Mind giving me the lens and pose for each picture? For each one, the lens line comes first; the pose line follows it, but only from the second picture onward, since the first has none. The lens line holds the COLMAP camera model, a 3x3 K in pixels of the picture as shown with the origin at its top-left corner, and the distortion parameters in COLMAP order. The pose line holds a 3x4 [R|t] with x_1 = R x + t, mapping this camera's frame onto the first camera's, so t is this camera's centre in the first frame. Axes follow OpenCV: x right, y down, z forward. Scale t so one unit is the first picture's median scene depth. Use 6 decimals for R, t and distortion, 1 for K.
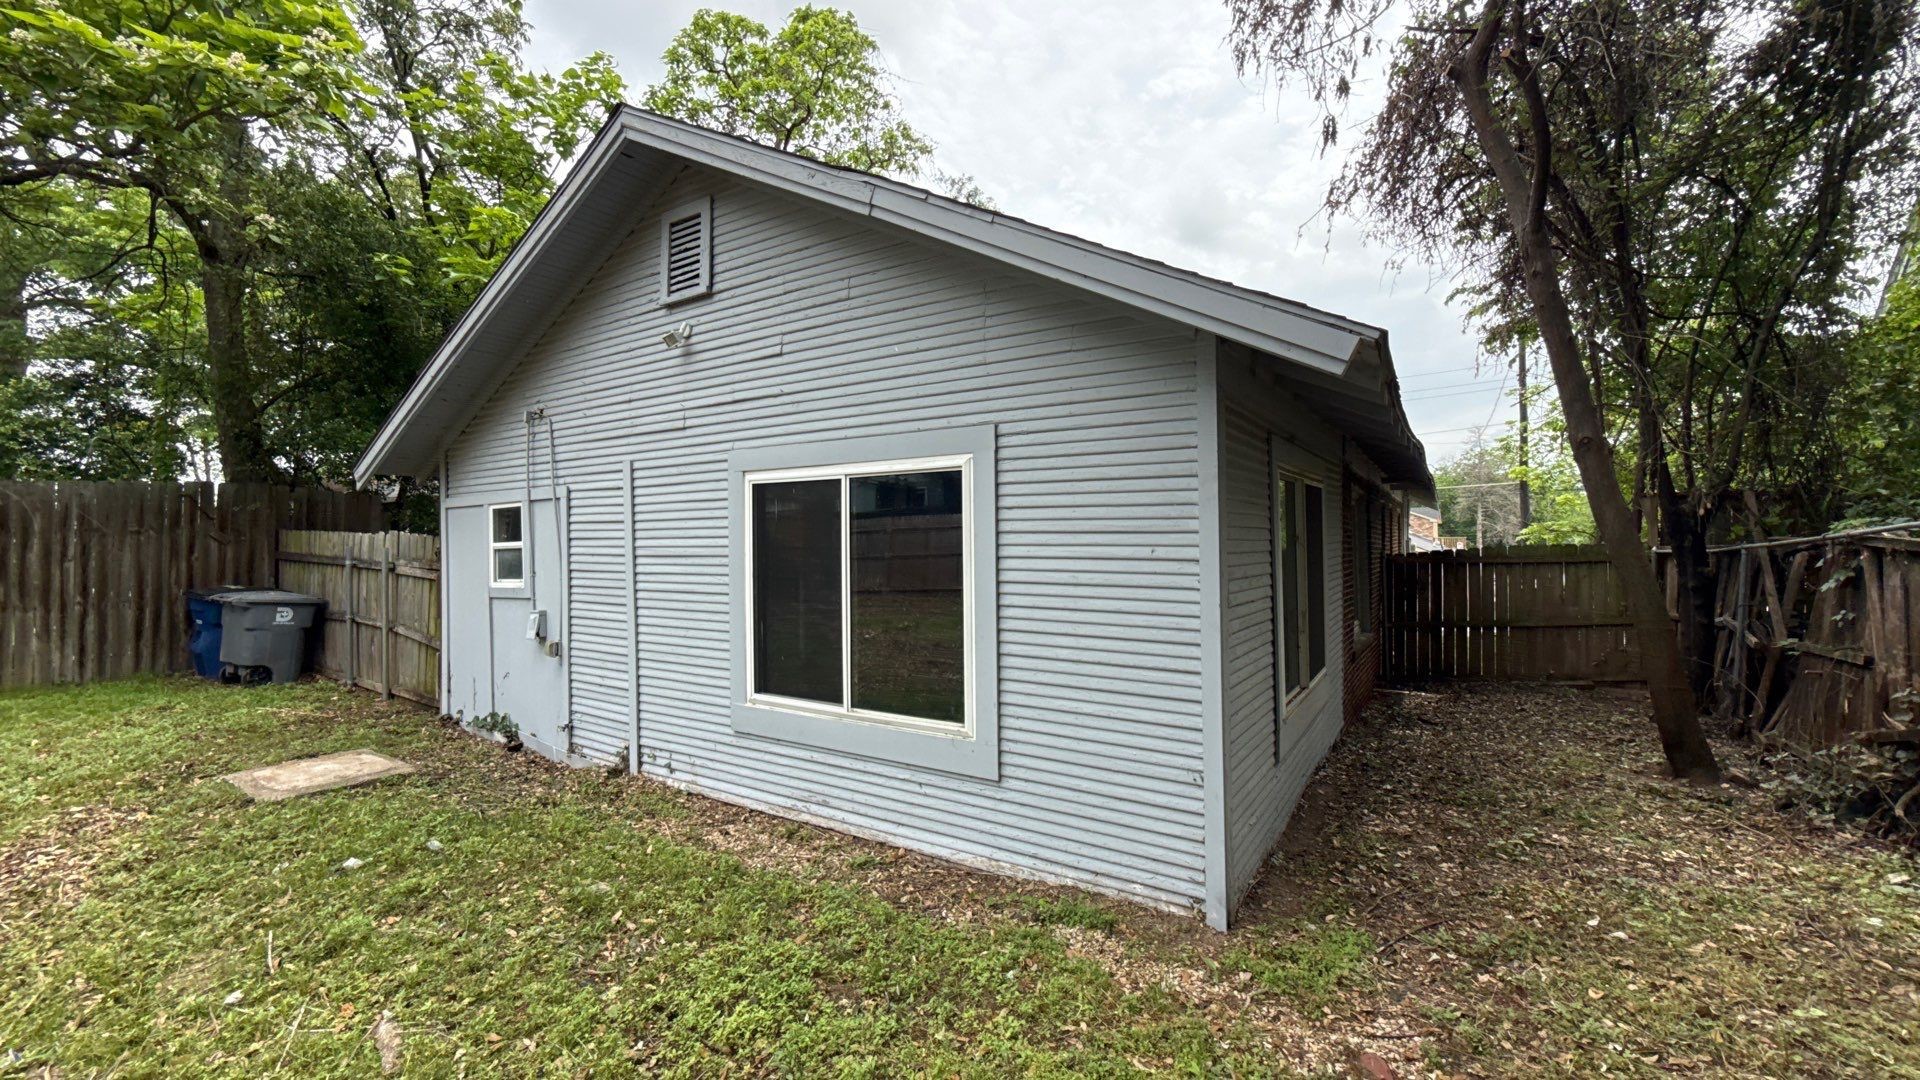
lens RADIAL K [[764.8, 0, 961.1], [0, 764.8, 541.1], [0, 0, 1]] dist [0.000060, 0.000023]
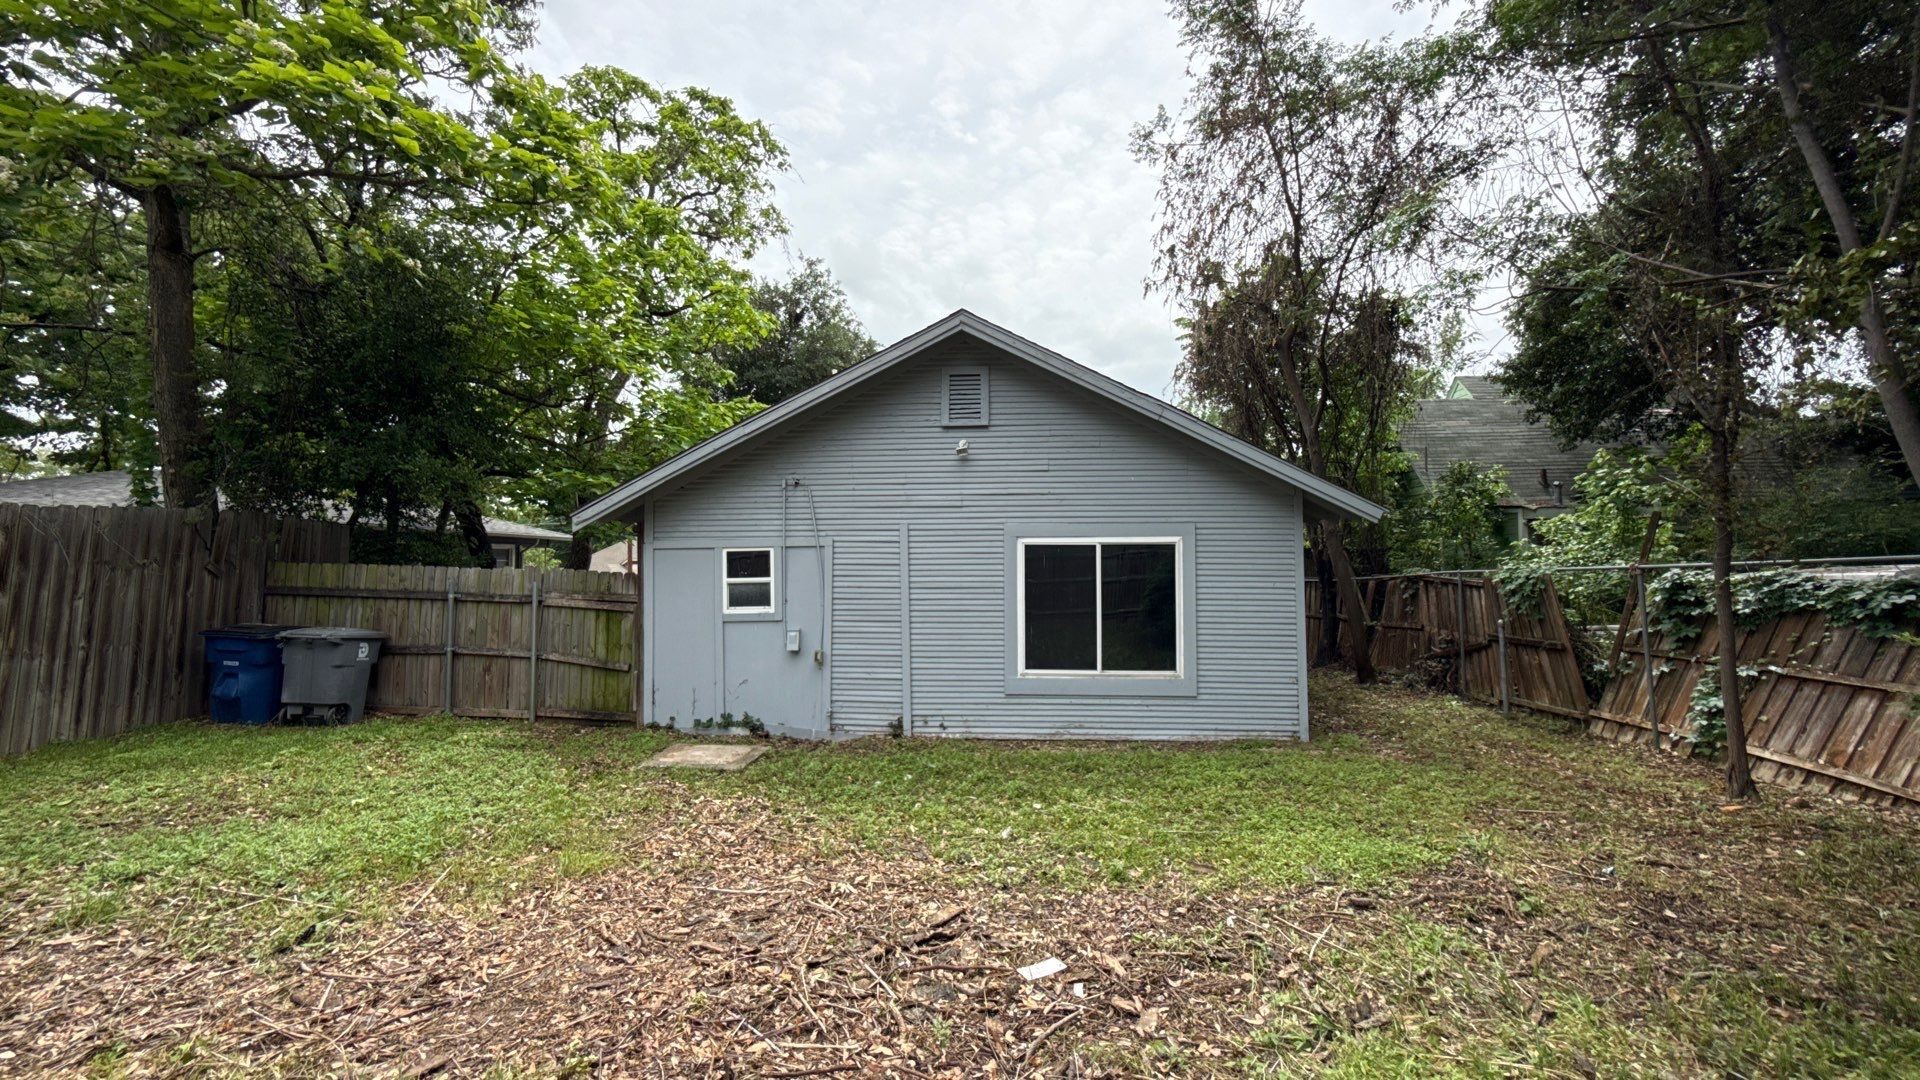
lens RADIAL K [[764.8, 0, 961.1], [0, 764.8, 541.1], [0, 0, 1]] dist [0.000060, 0.000023]
pose [[0.873612, 0.021599, 0.486143, -0.934078], [-0.004530, 0.999332, -0.036259, -0.015762], [-0.486601, 0.029475, 0.873127, -0.308552]]
